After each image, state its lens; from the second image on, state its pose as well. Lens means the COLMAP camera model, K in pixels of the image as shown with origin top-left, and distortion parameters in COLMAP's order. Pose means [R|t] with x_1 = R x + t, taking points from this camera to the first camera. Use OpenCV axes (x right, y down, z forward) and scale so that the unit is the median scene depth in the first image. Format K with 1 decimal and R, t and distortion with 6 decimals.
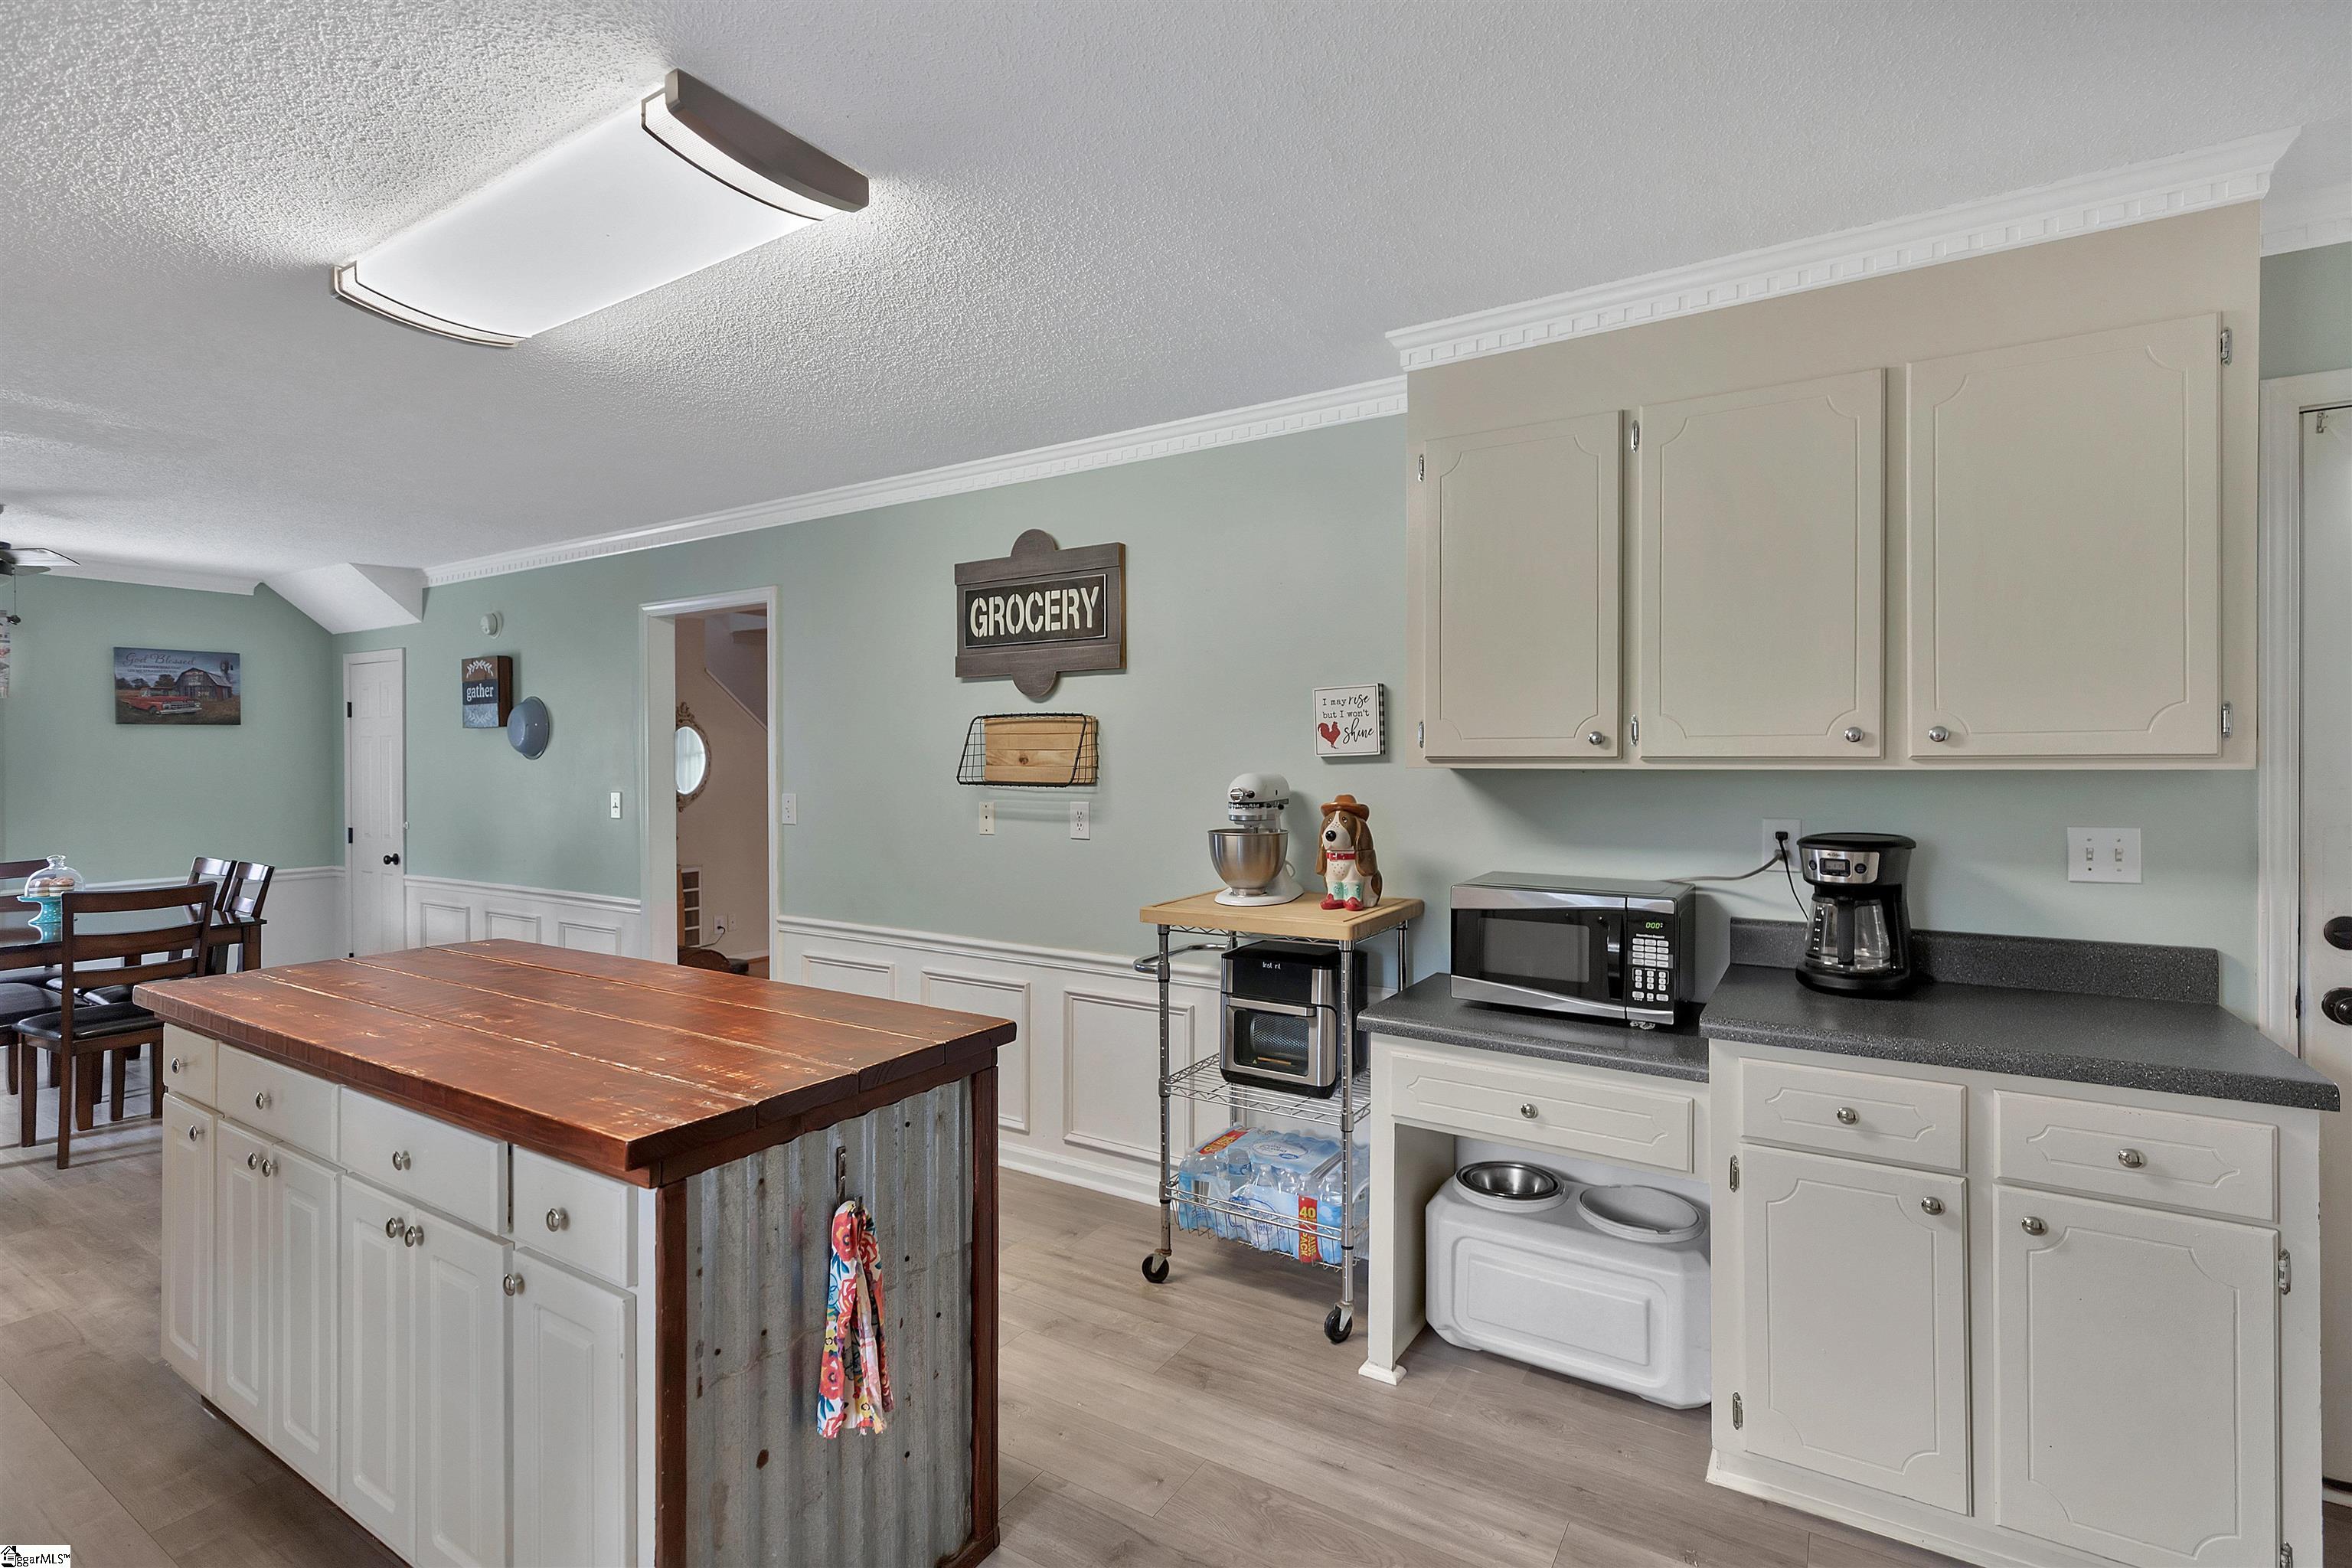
lens RADIAL K [[1084.3, 0, 1181.0], [0, 1084.3, 773.7], [0, 0, 1]] dist [0.001484, -0.000470]
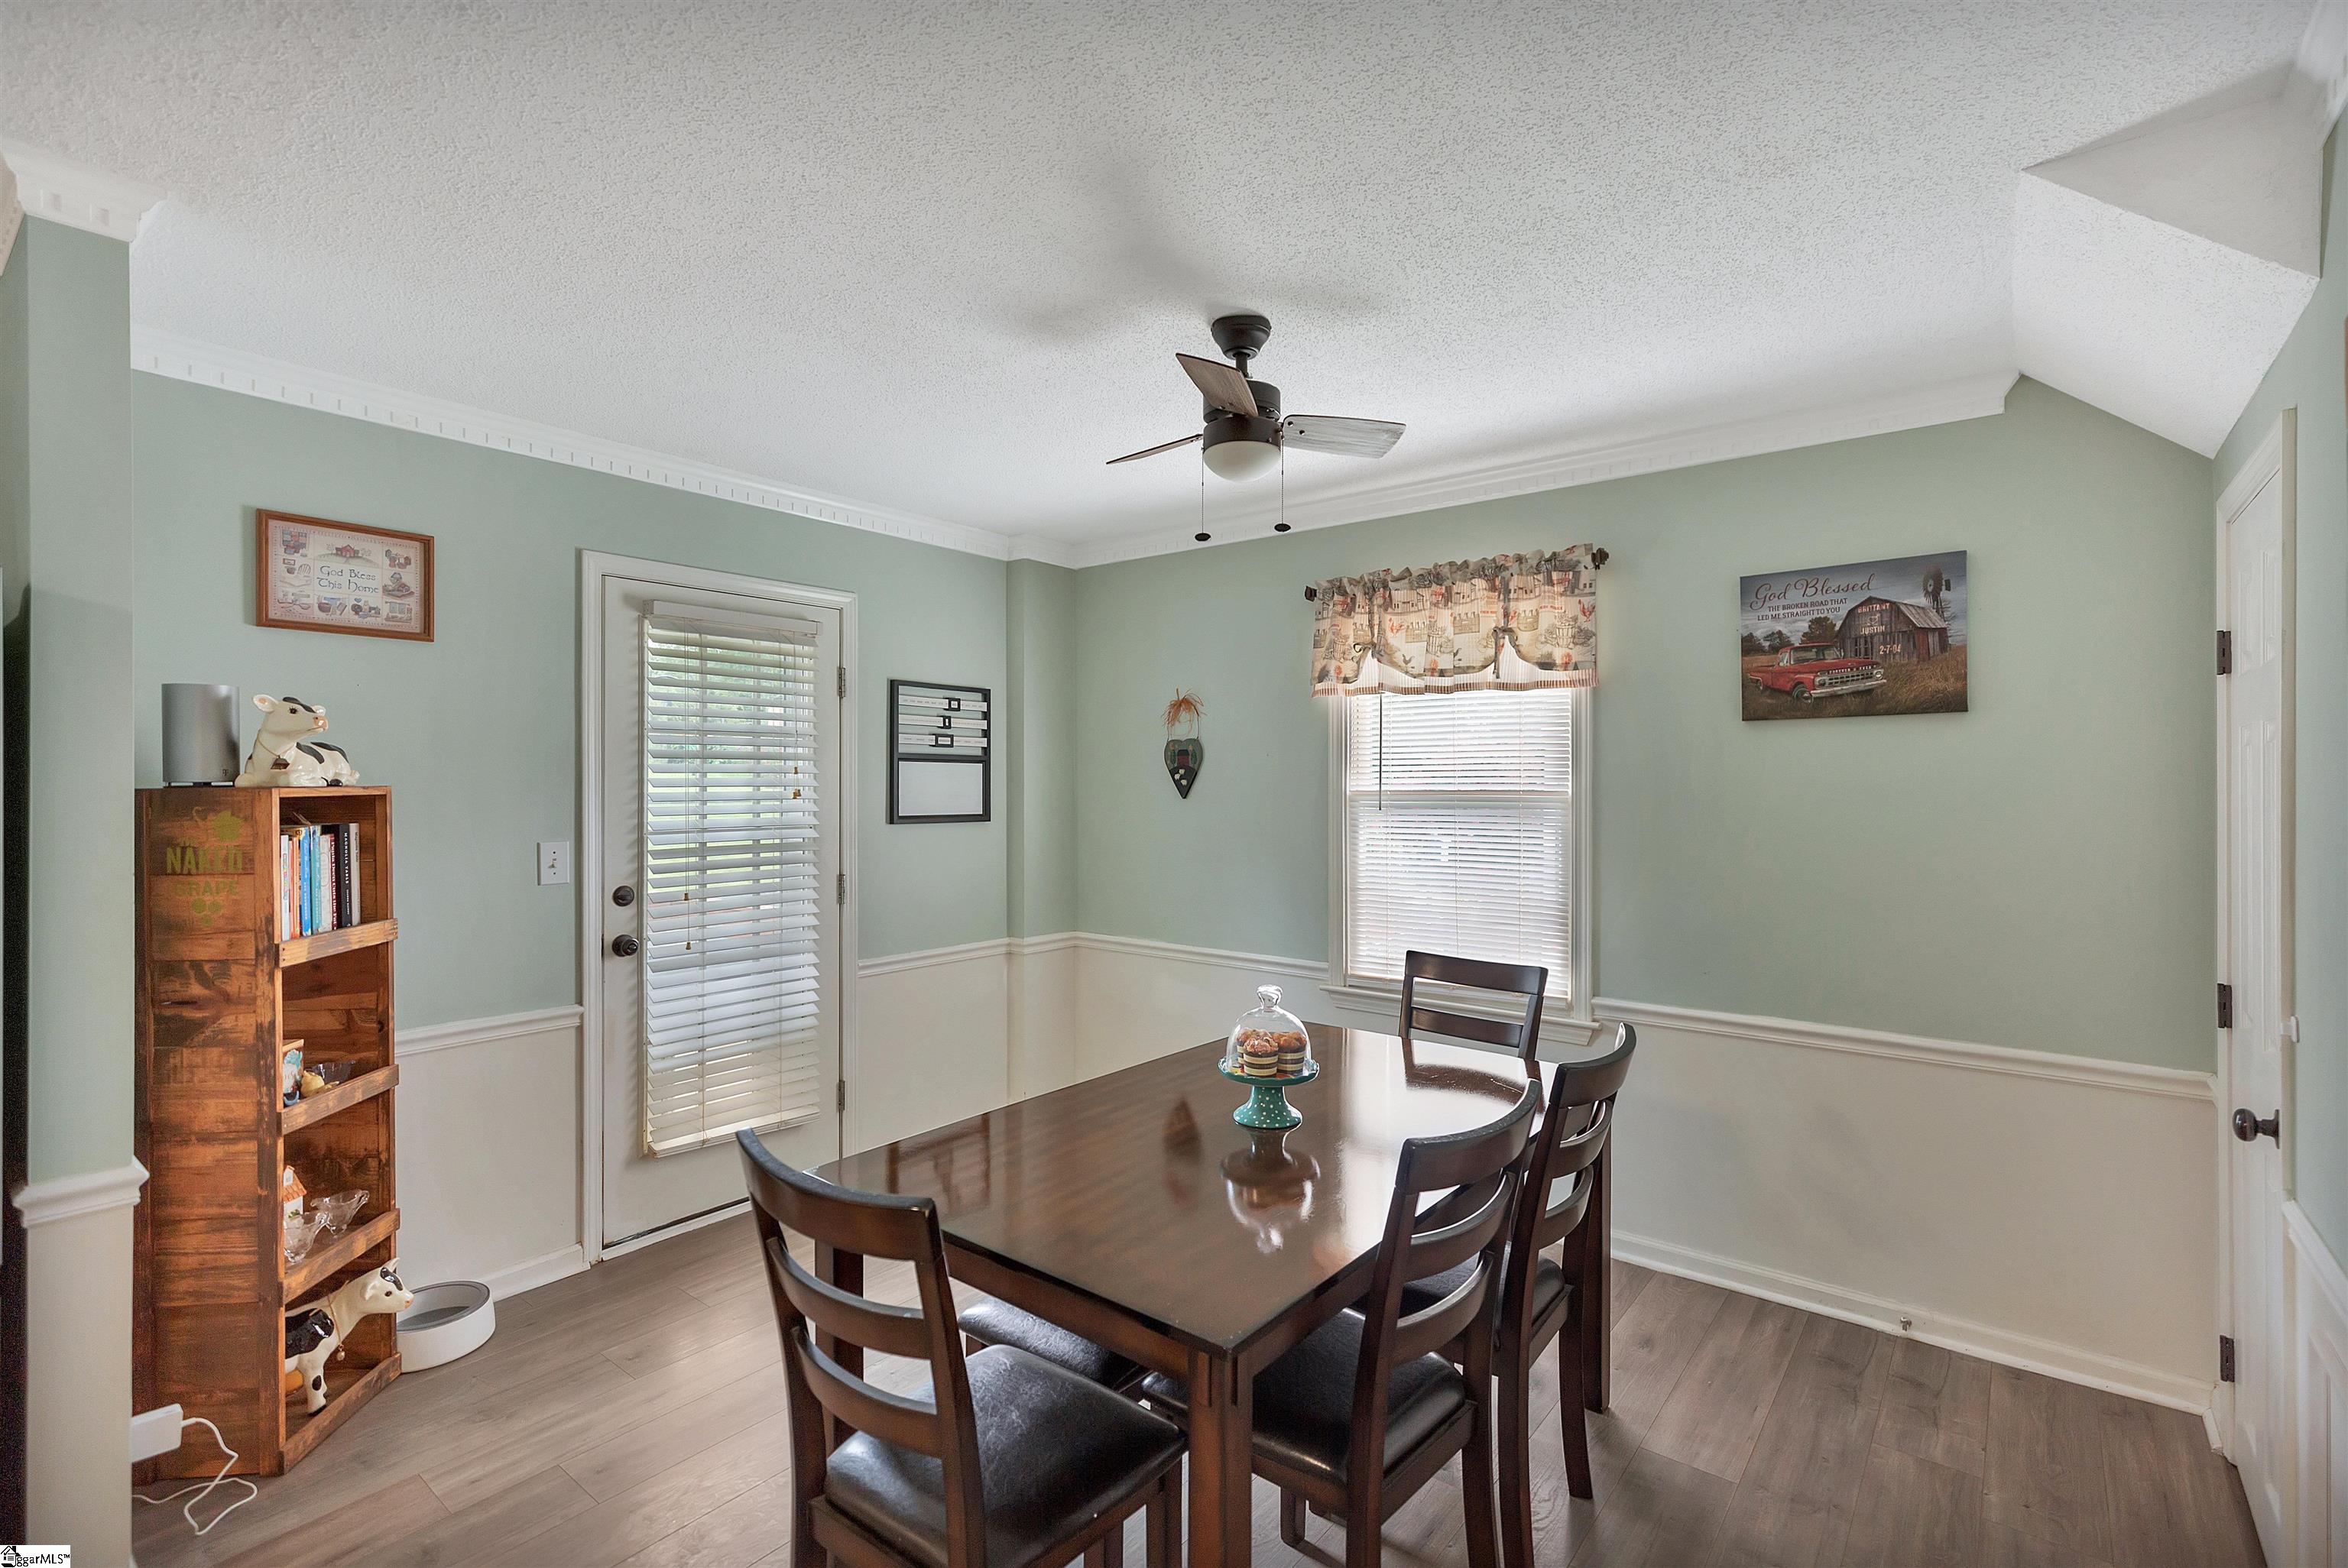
lens RADIAL K [[1082.4, 0, 1179.0], [0, 1082.4, 773.7], [0, 0, 1]] dist [0.001484, -0.000470]
pose [[-0.106334, 0.001007, -0.994330, -0.410593], [-0.013955, 0.999899, 0.002505, -0.017097], [0.994233, 0.014142, -0.106310, 0.758507]]
